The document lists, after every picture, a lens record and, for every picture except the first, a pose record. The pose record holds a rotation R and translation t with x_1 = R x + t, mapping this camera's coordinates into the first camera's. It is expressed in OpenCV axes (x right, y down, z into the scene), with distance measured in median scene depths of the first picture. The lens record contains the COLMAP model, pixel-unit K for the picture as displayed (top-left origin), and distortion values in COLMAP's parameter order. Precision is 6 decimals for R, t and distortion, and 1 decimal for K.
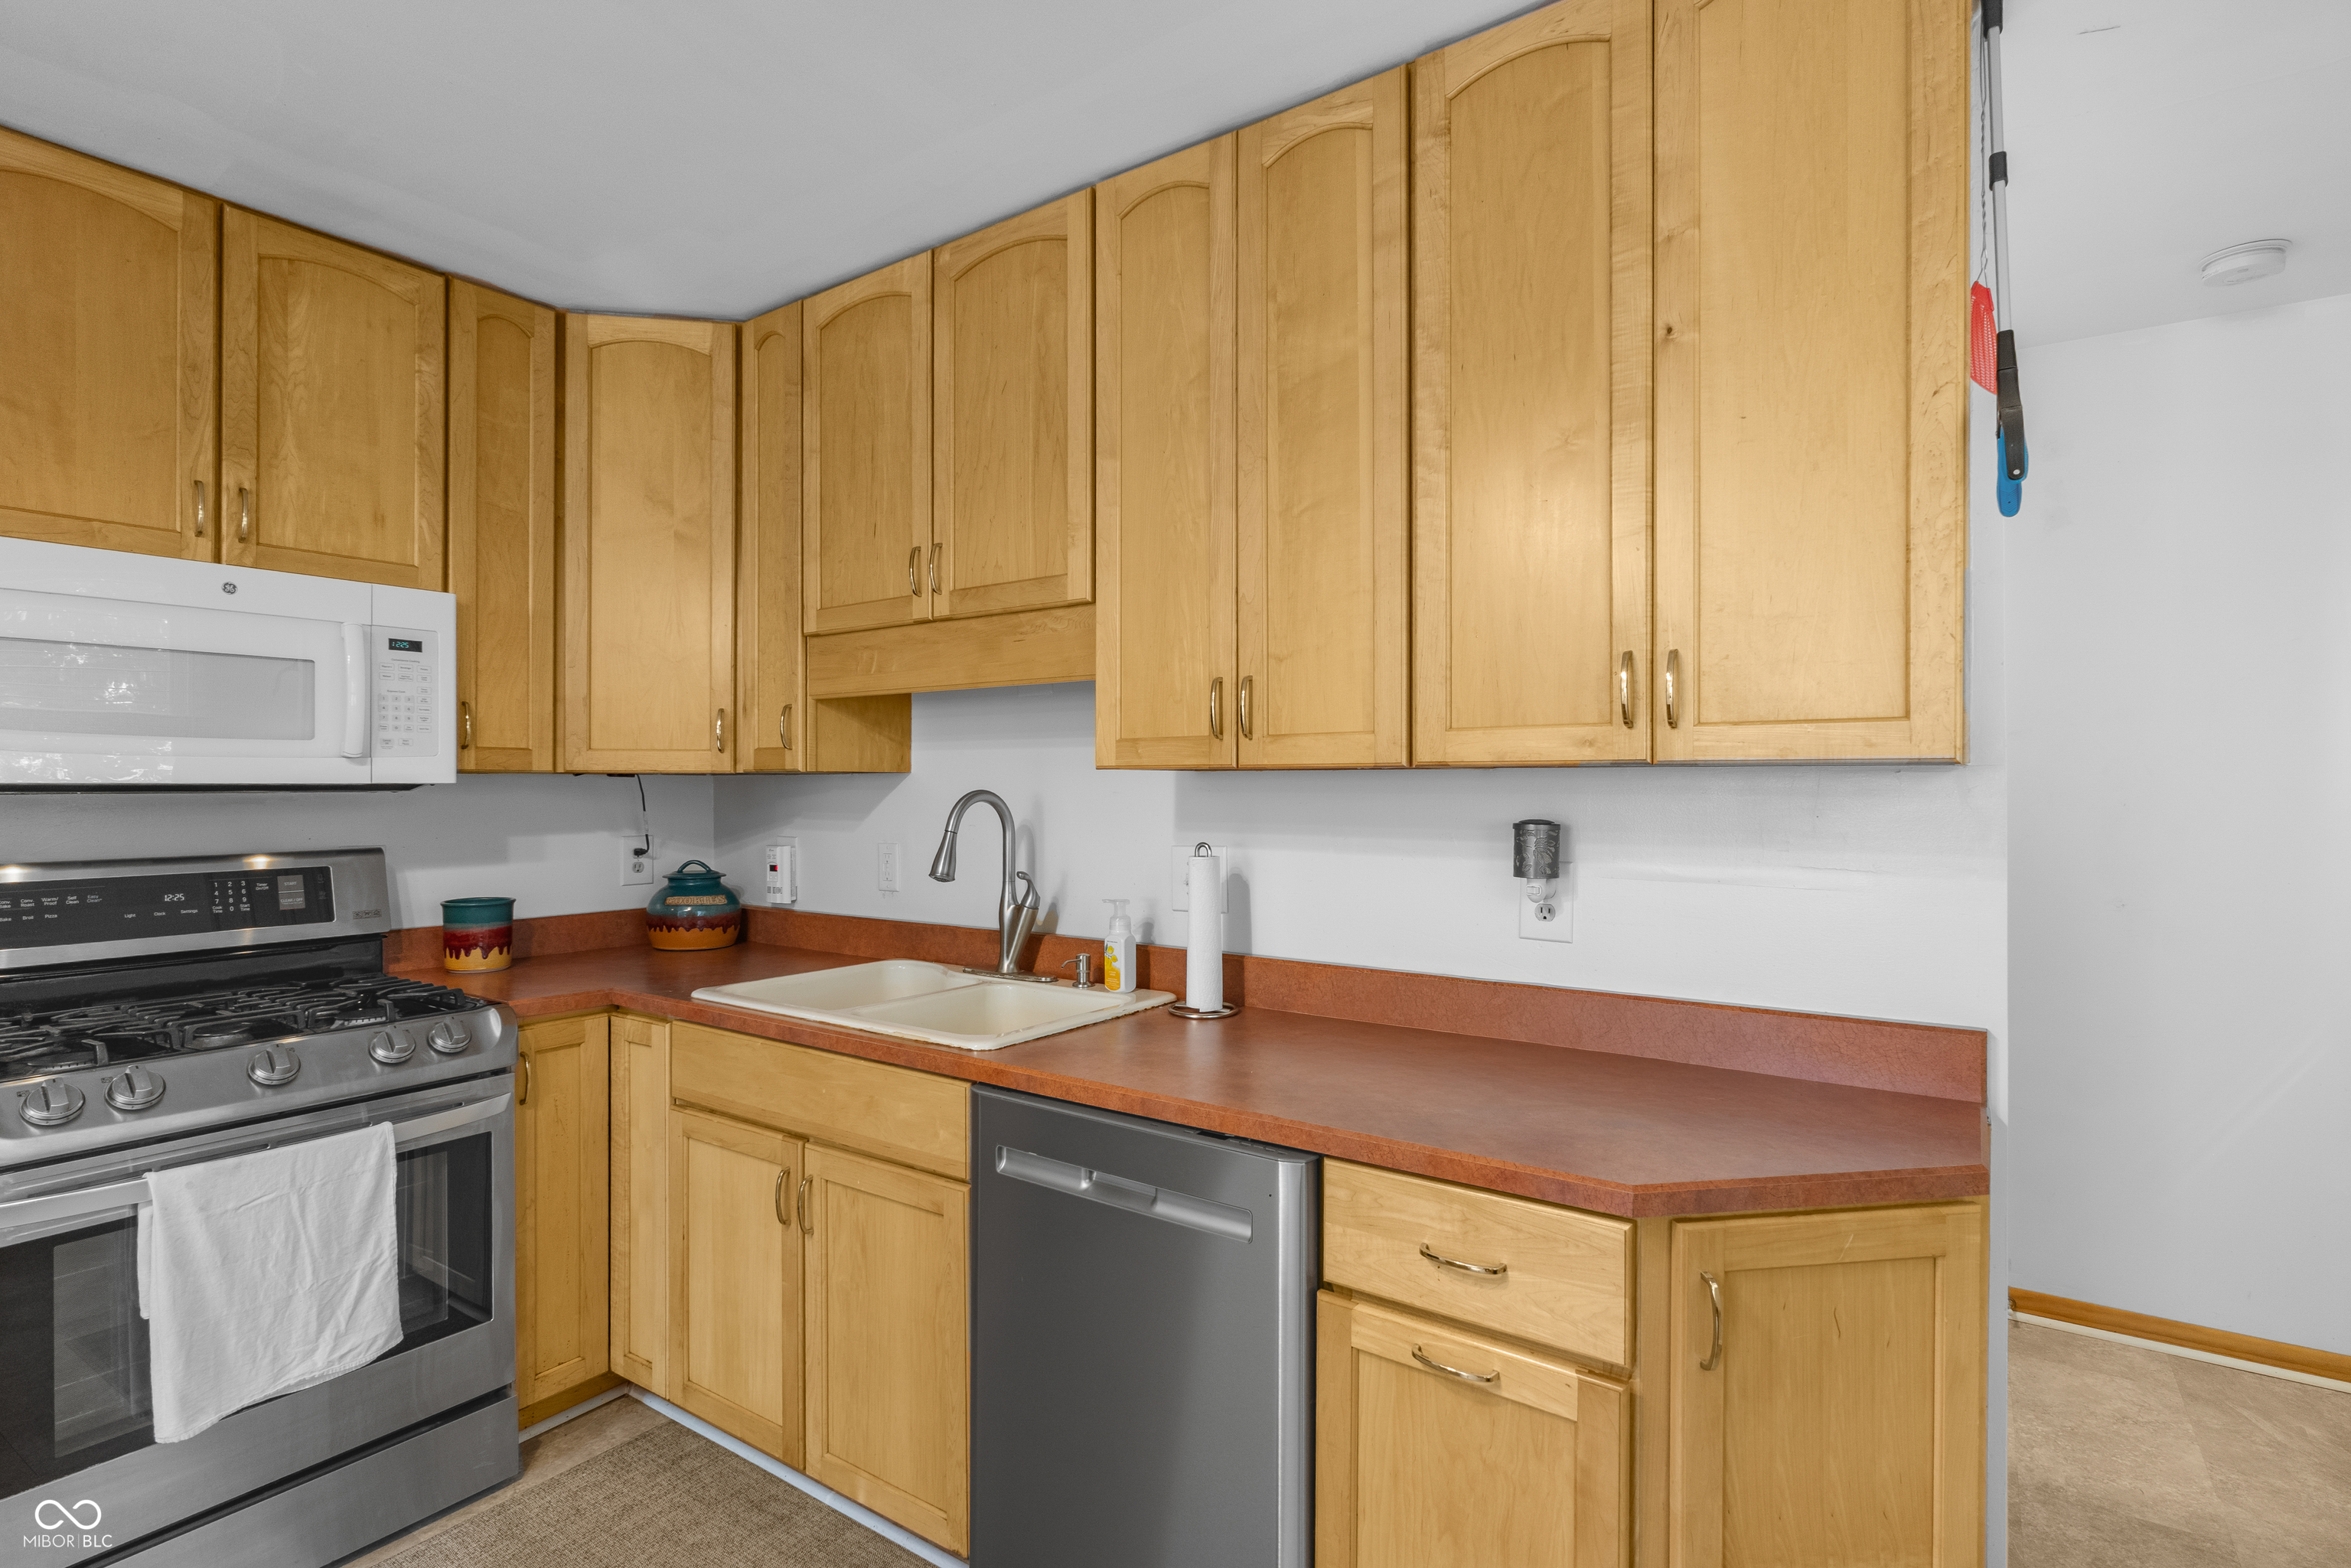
lens RADIAL K [[1121.1, 0, 1175.4], [0, 1121.1, 761.7], [0, 0, 1]] dist [-0.000005, 0.000161]
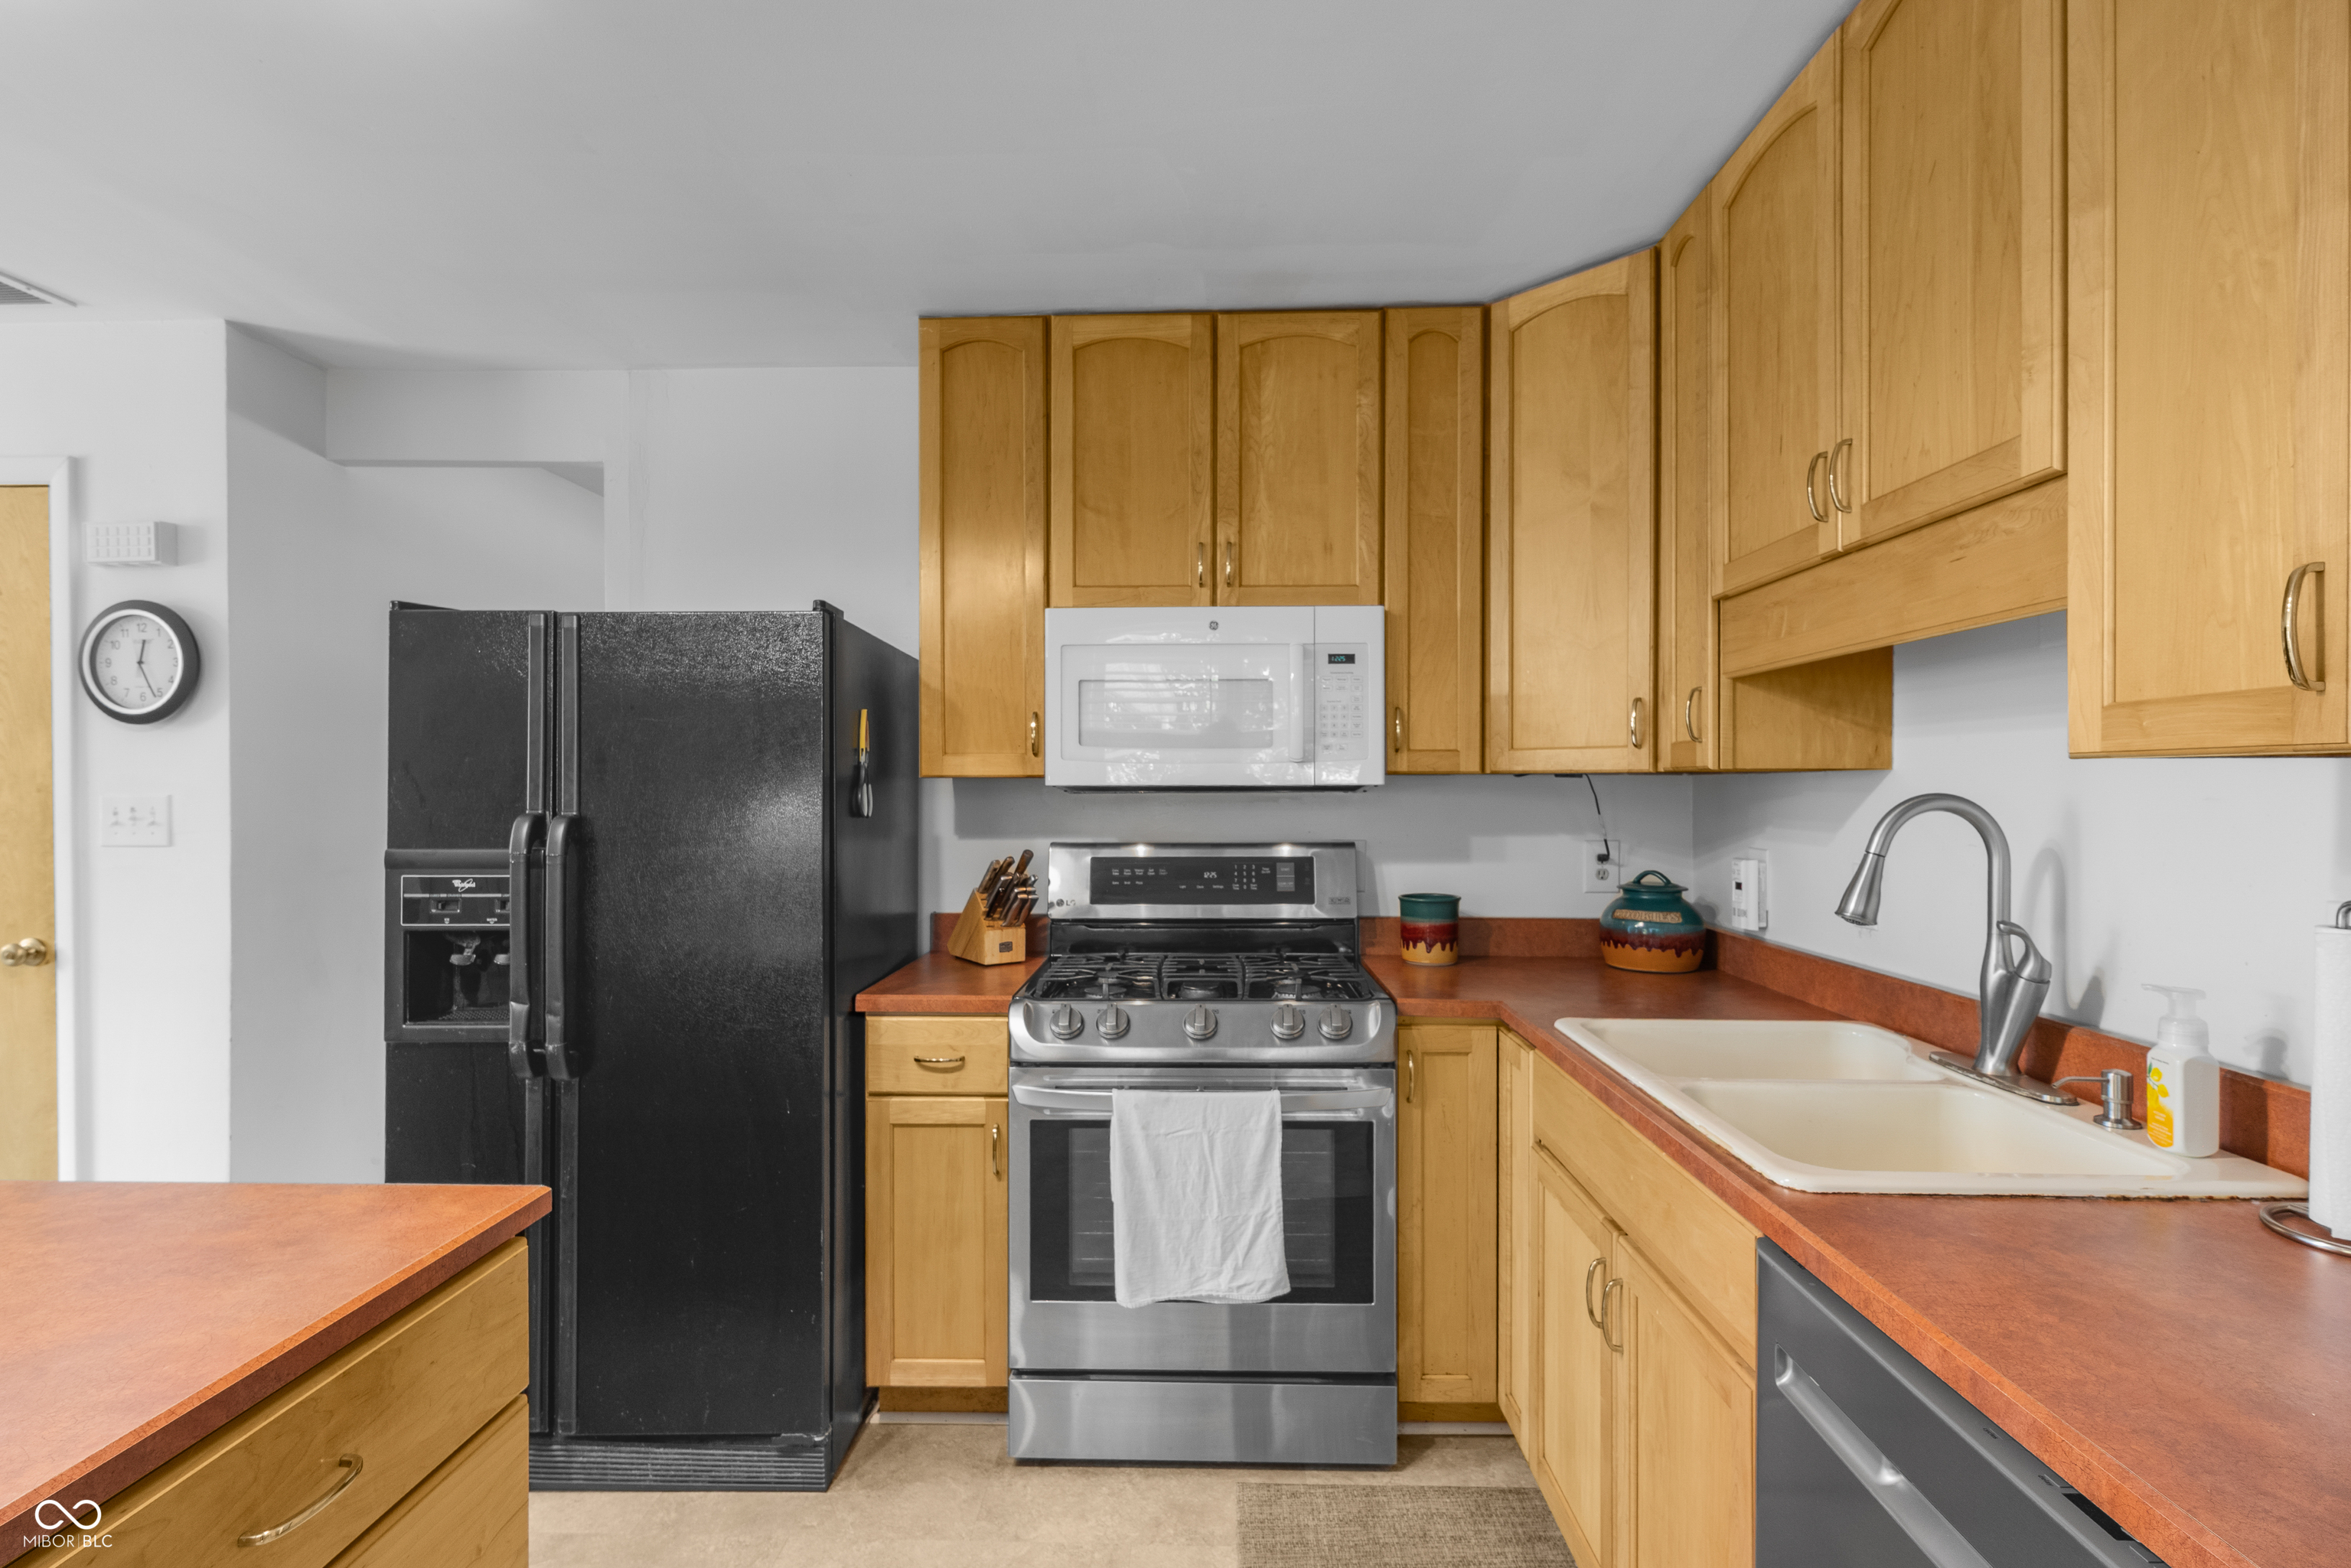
lens RADIAL K [[1117.1, 0, 1179.1], [0, 1117.1, 779.5], [0, 0, 1]] dist [-0.002588, -0.000265]
pose [[0.549362, -0.005247, -0.835568, 0.140218], [0.017971, 0.999823, 0.005537, 0.005316], [0.835391, -0.018058, 0.549359, 0.268260]]
